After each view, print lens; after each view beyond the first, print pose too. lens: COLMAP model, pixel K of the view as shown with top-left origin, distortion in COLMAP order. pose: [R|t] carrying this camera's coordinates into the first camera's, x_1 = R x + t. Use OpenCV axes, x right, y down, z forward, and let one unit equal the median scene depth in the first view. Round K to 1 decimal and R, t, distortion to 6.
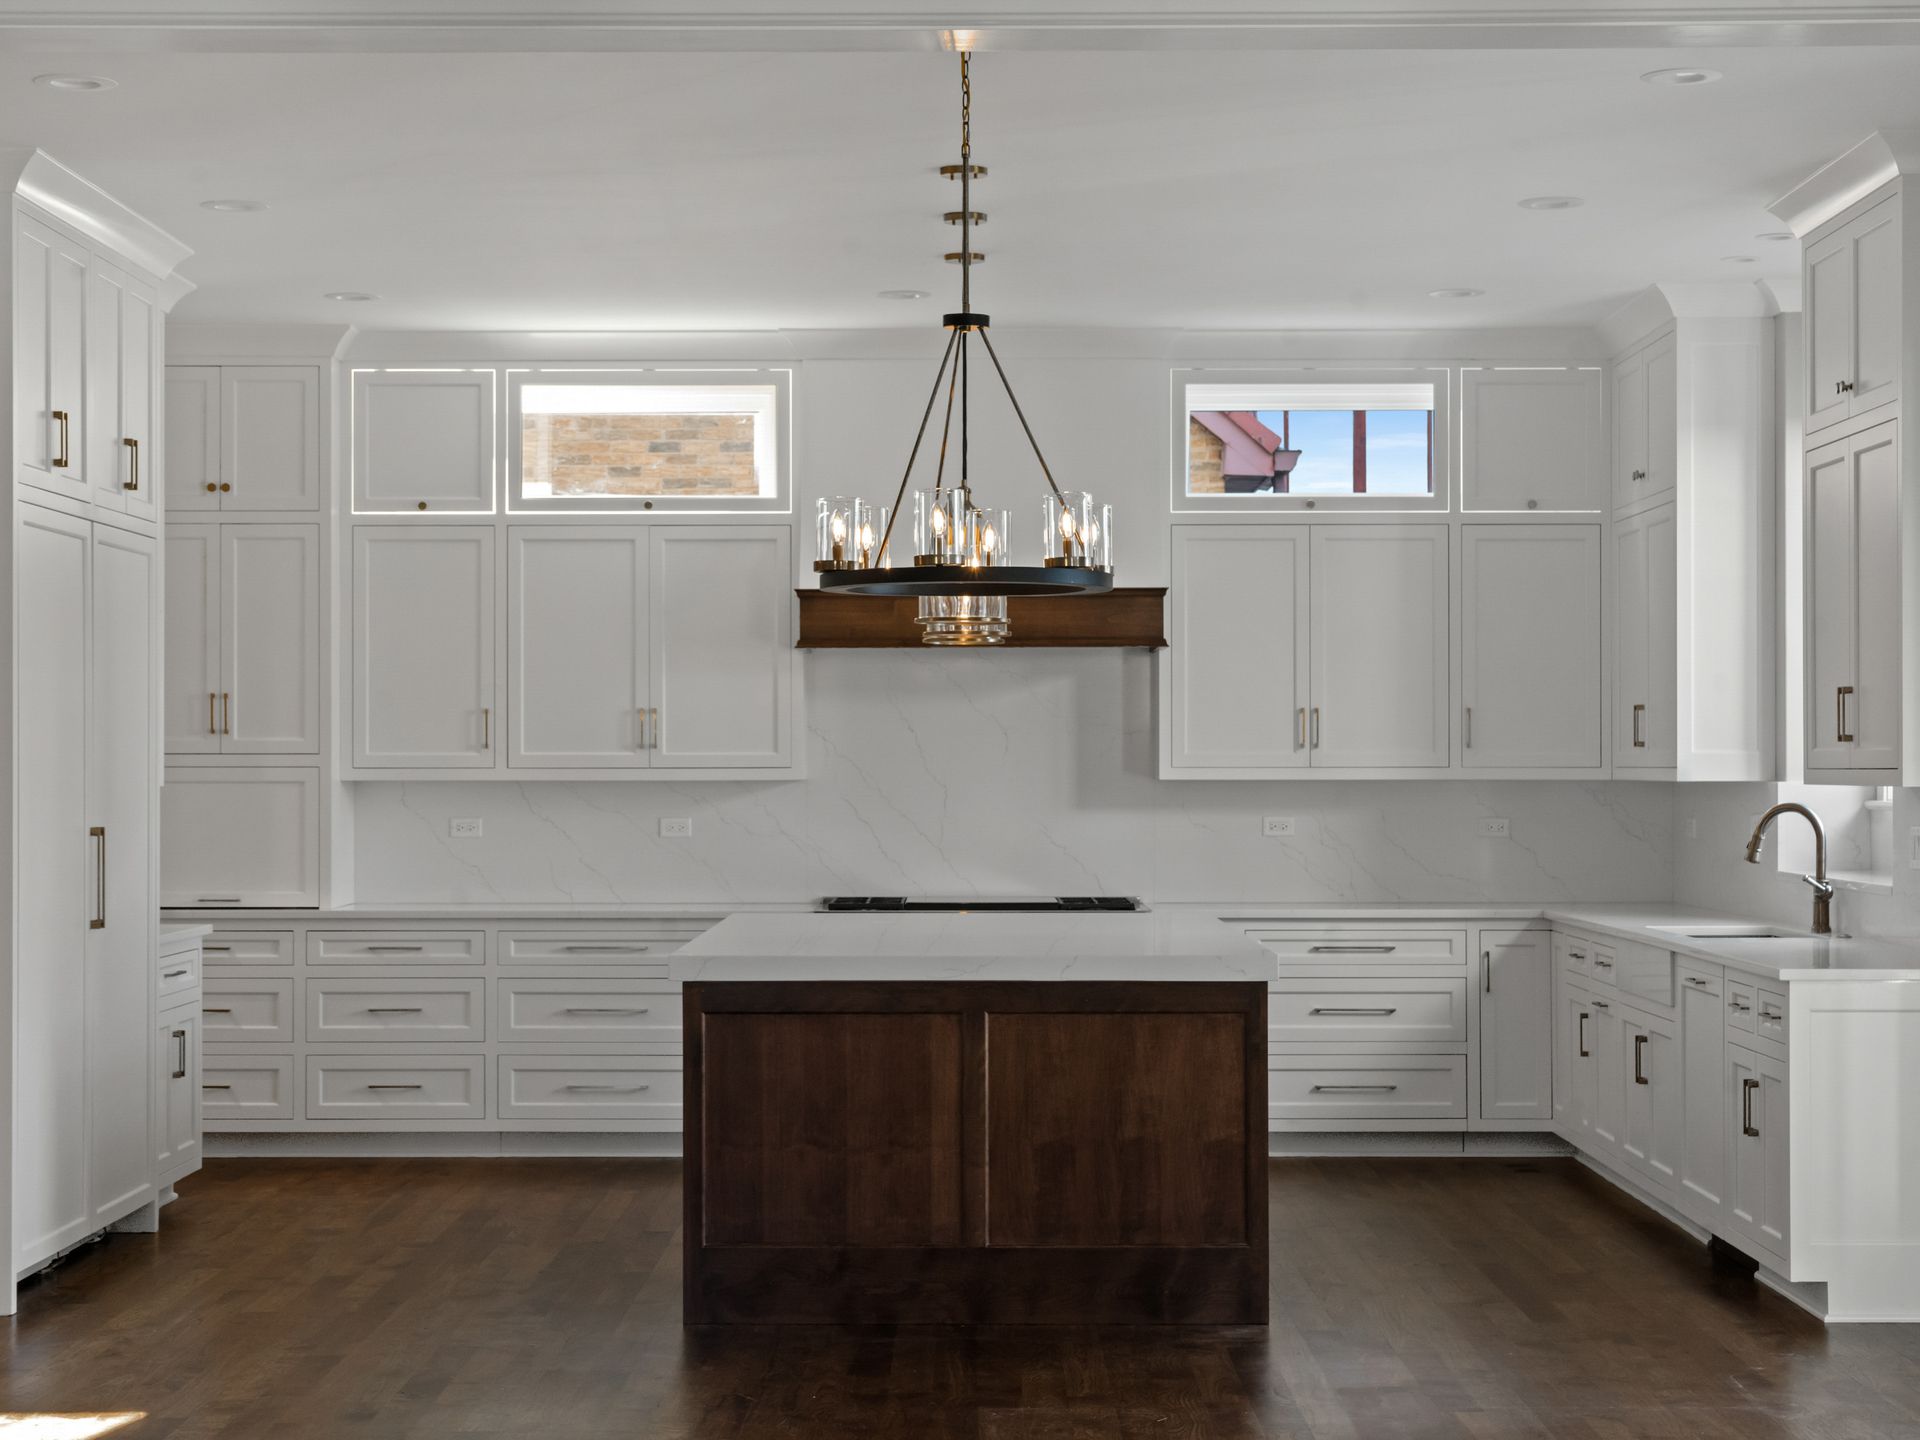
lens RADIAL K [[3534.5, 0, 958.8], [0, 3534.5, 721.9], [0, 0, 1]] dist [0.008877, 0.000000]
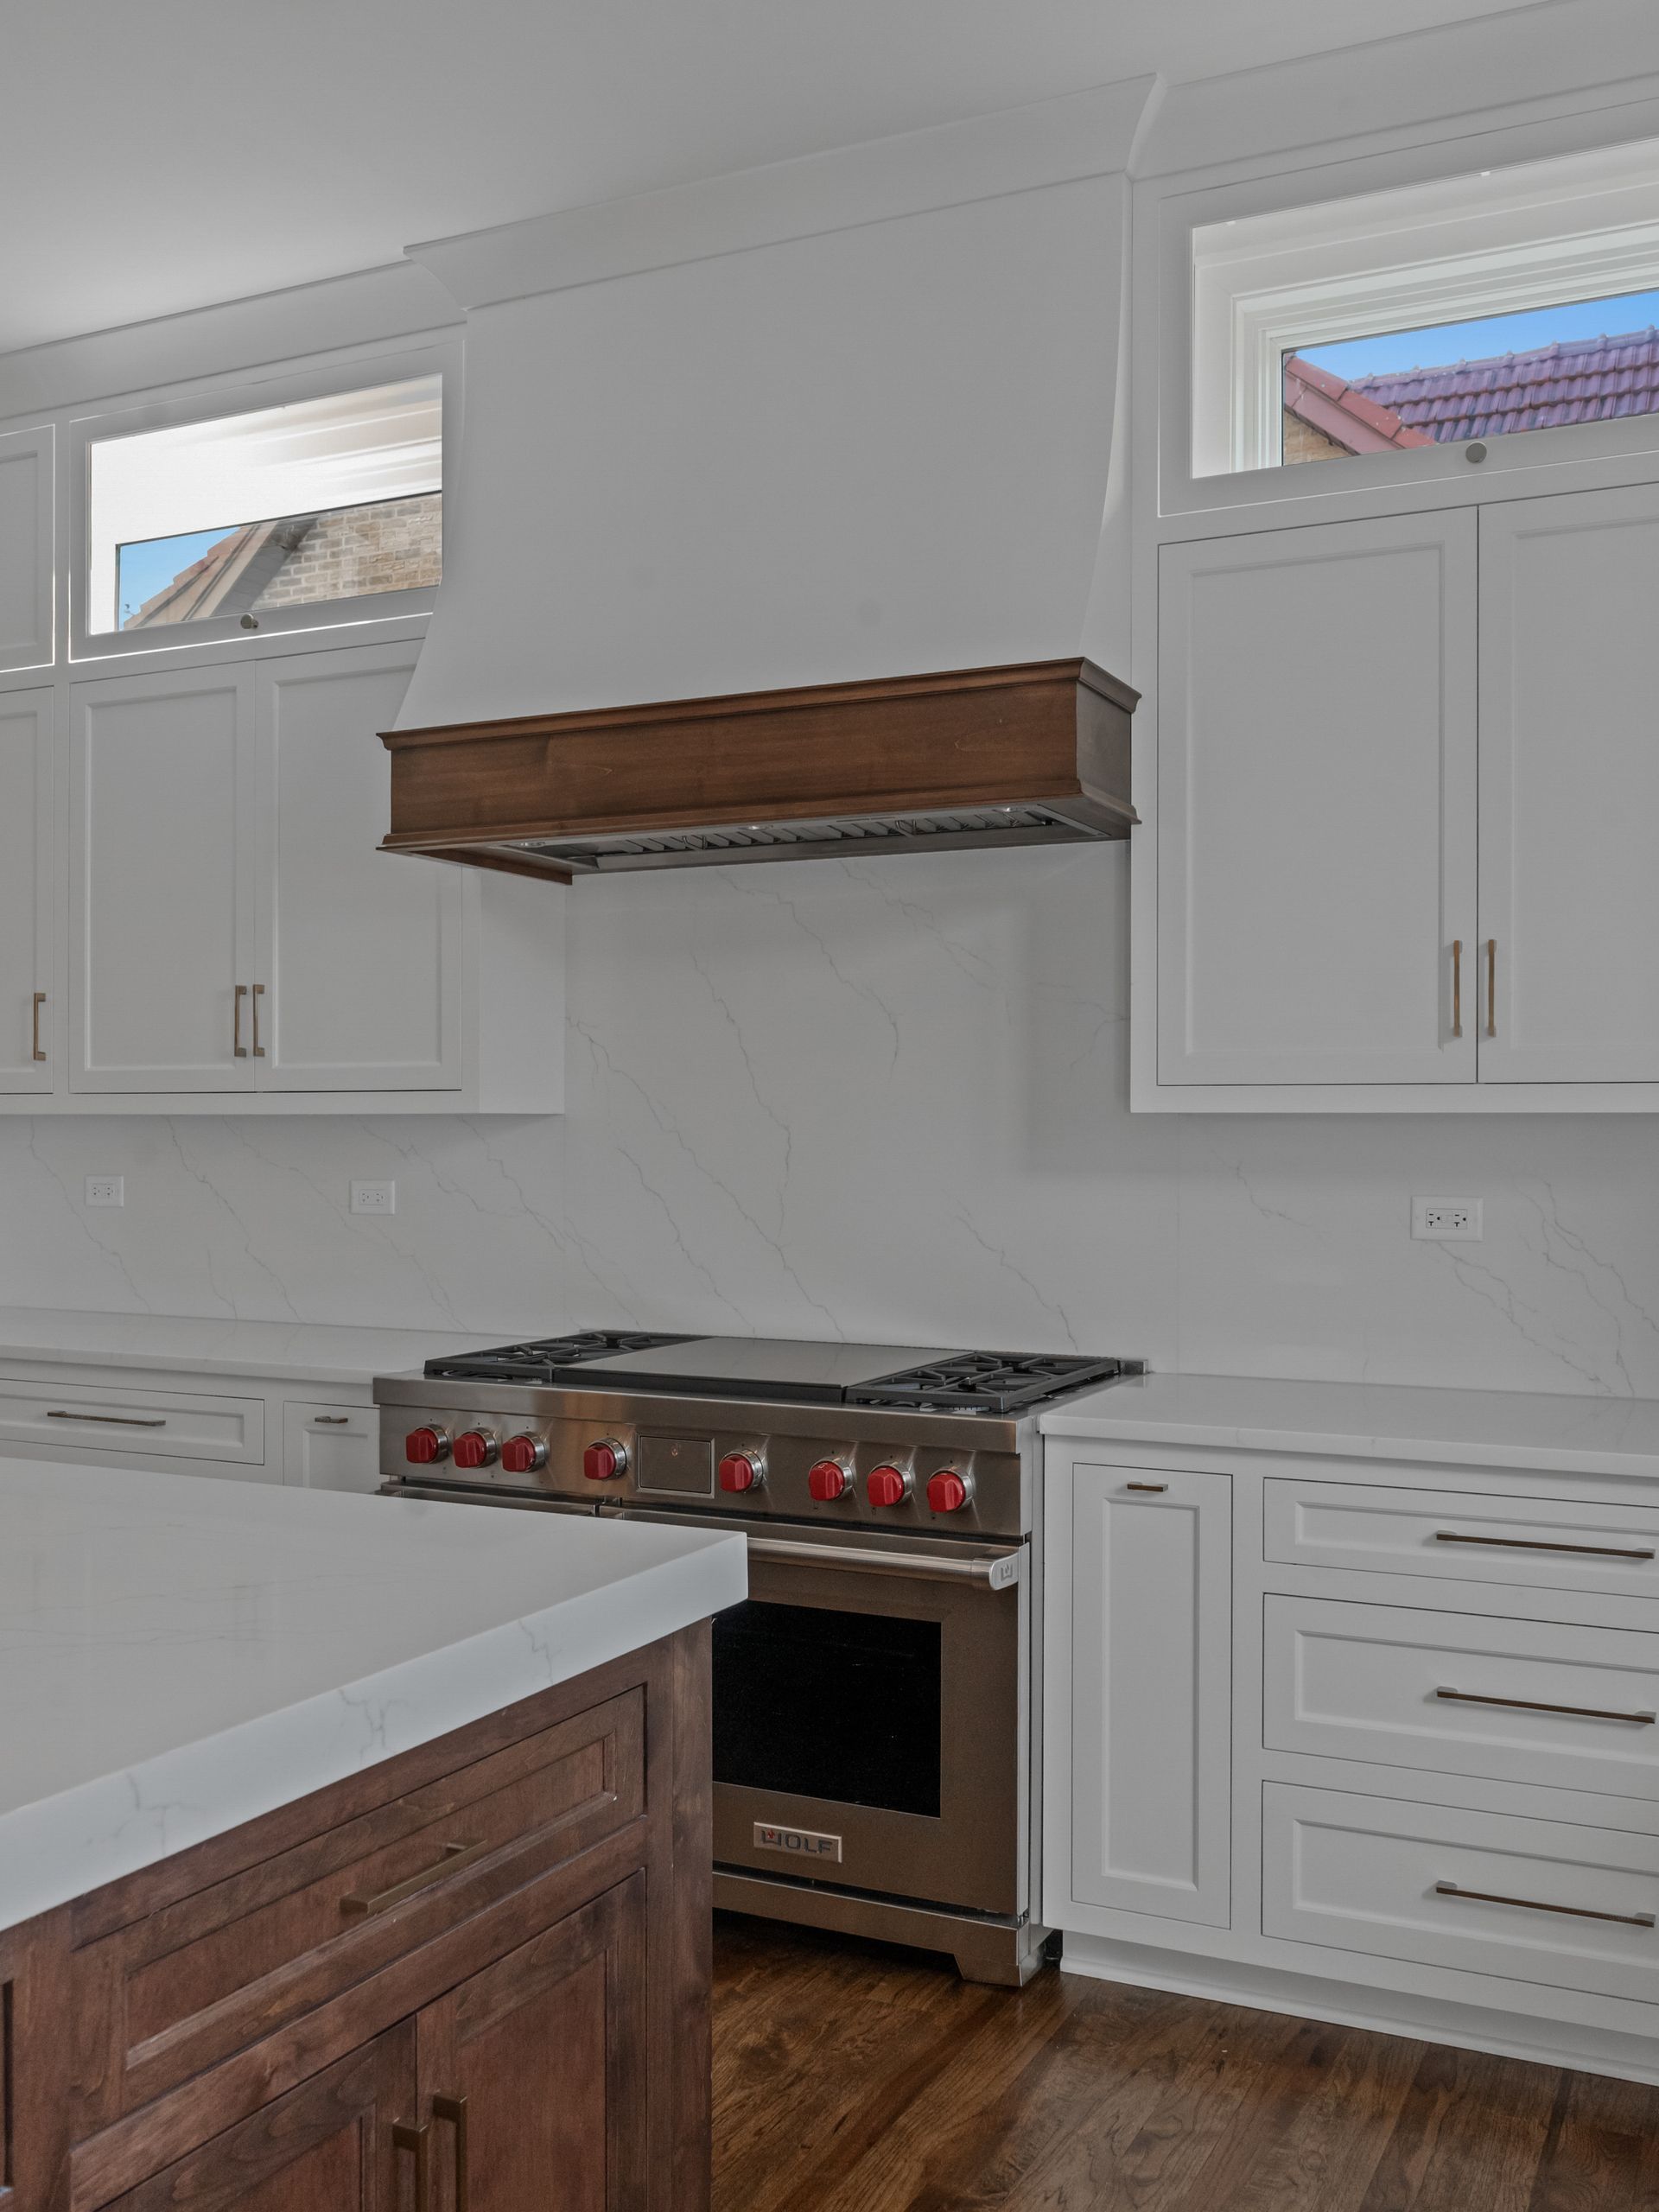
lens RADIAL K [[2051.4, 0, 815.8], [0, 2051.4, 1123.7], [0, 0, 1]] dist [-0.014528, 0.000000]
pose [[0.898346, 0.002064, -0.439283, 0.135484], [0.001395, 0.999971, 0.007553, 0.015784], [0.439285, -0.007398, 0.898317, 0.747332]]
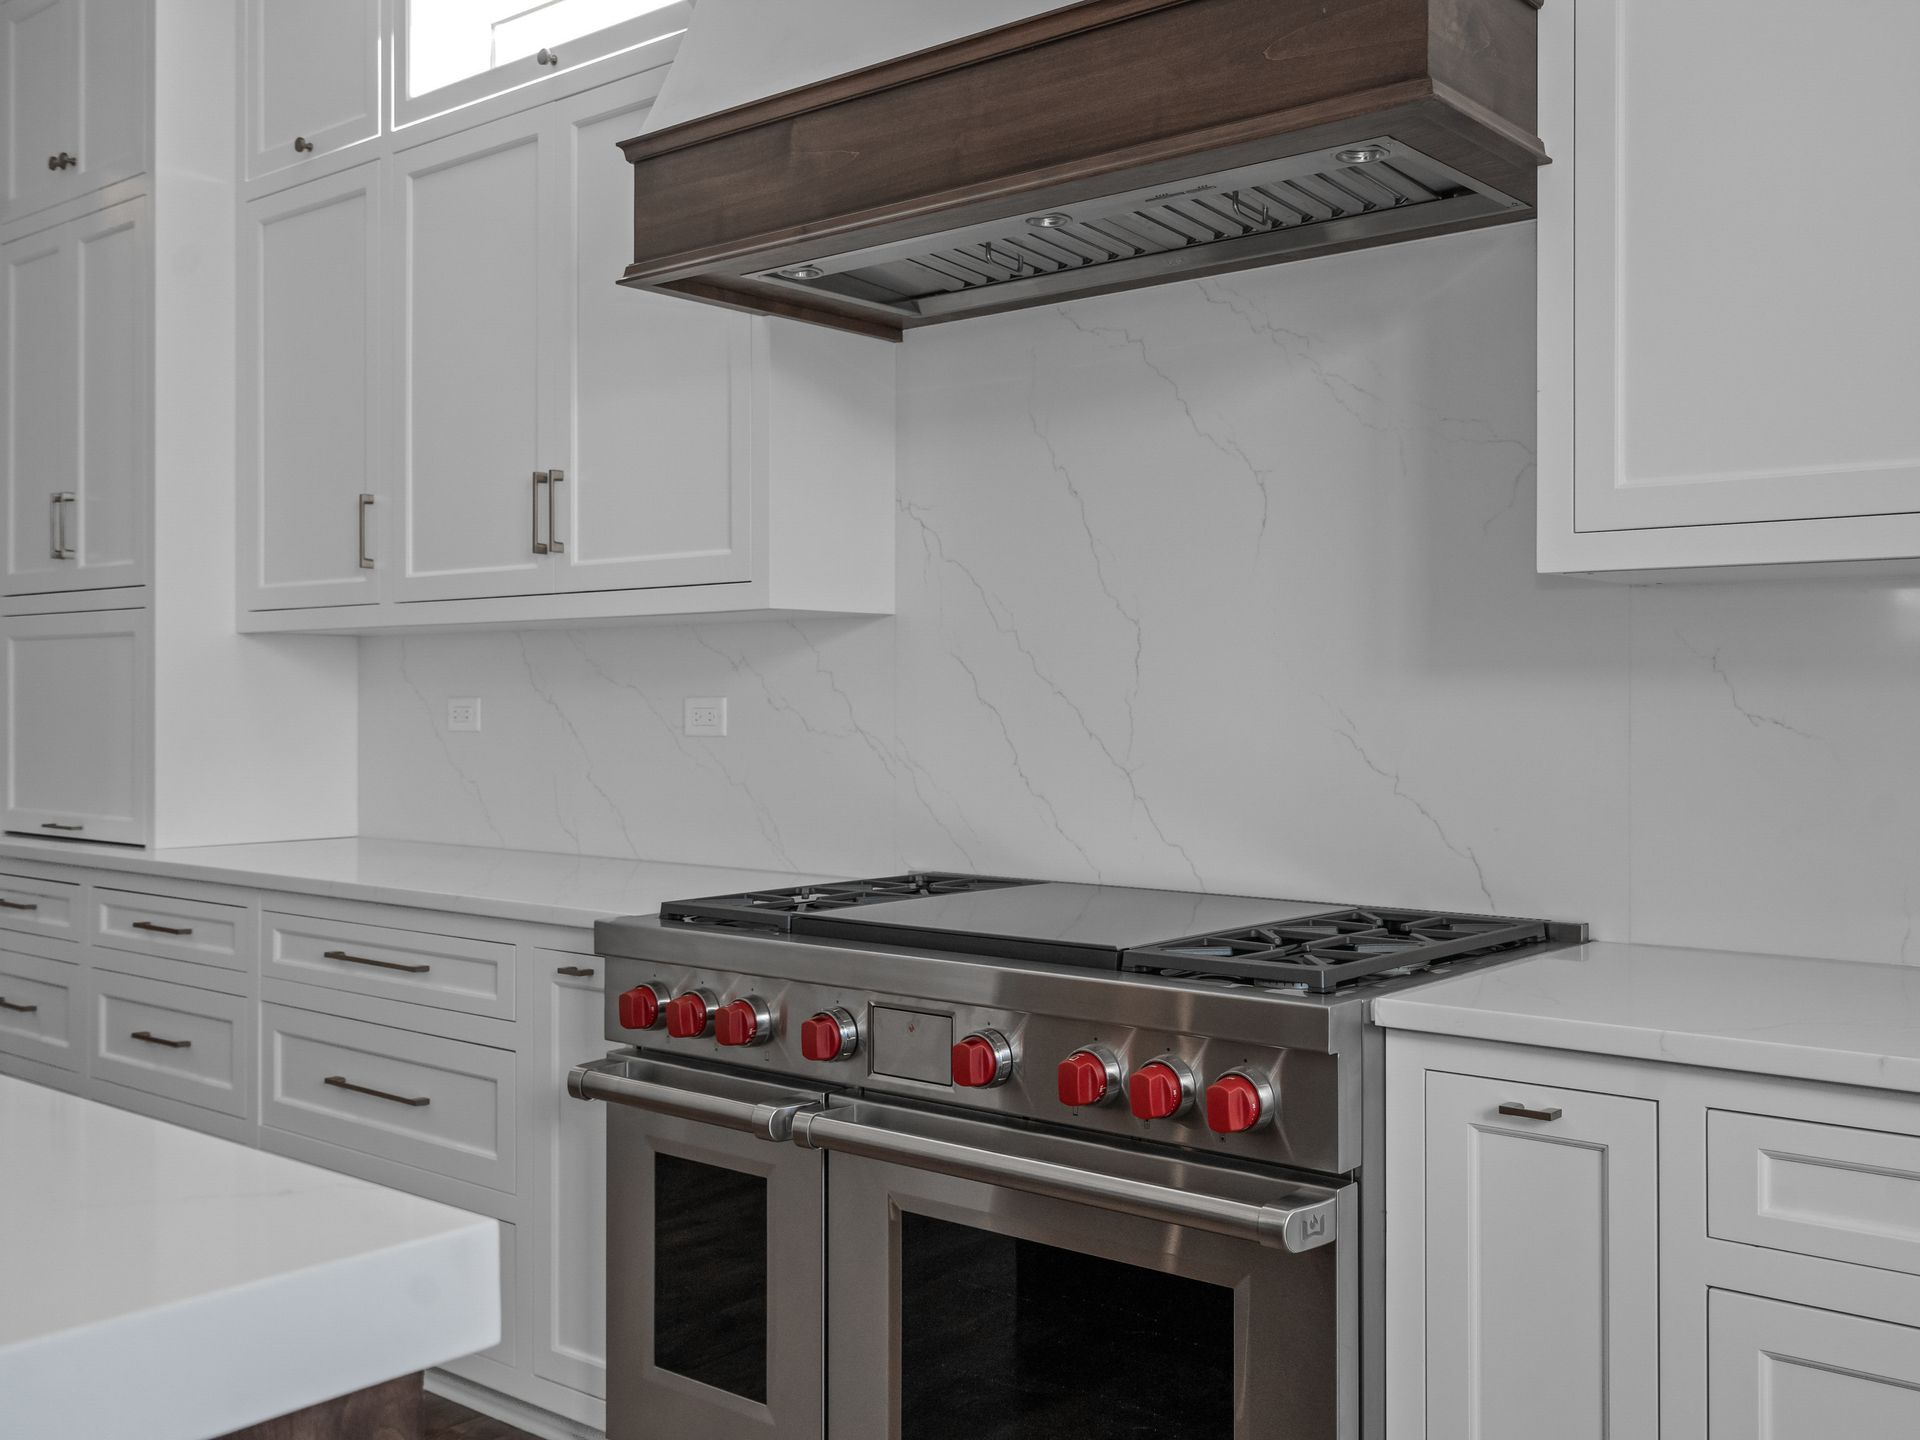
lens RADIAL K [[1871.5, 0, 1014.4], [0, 1871.5, 694.6], [0, 0, 1]] dist [0.006422, 0.000000]
pose [[0.773552, -0.001498, -0.633731, 0.127208], [0.005588, 0.999974, 0.004457, 0.026367], [0.633709, -0.006989, 0.773540, 0.839280]]
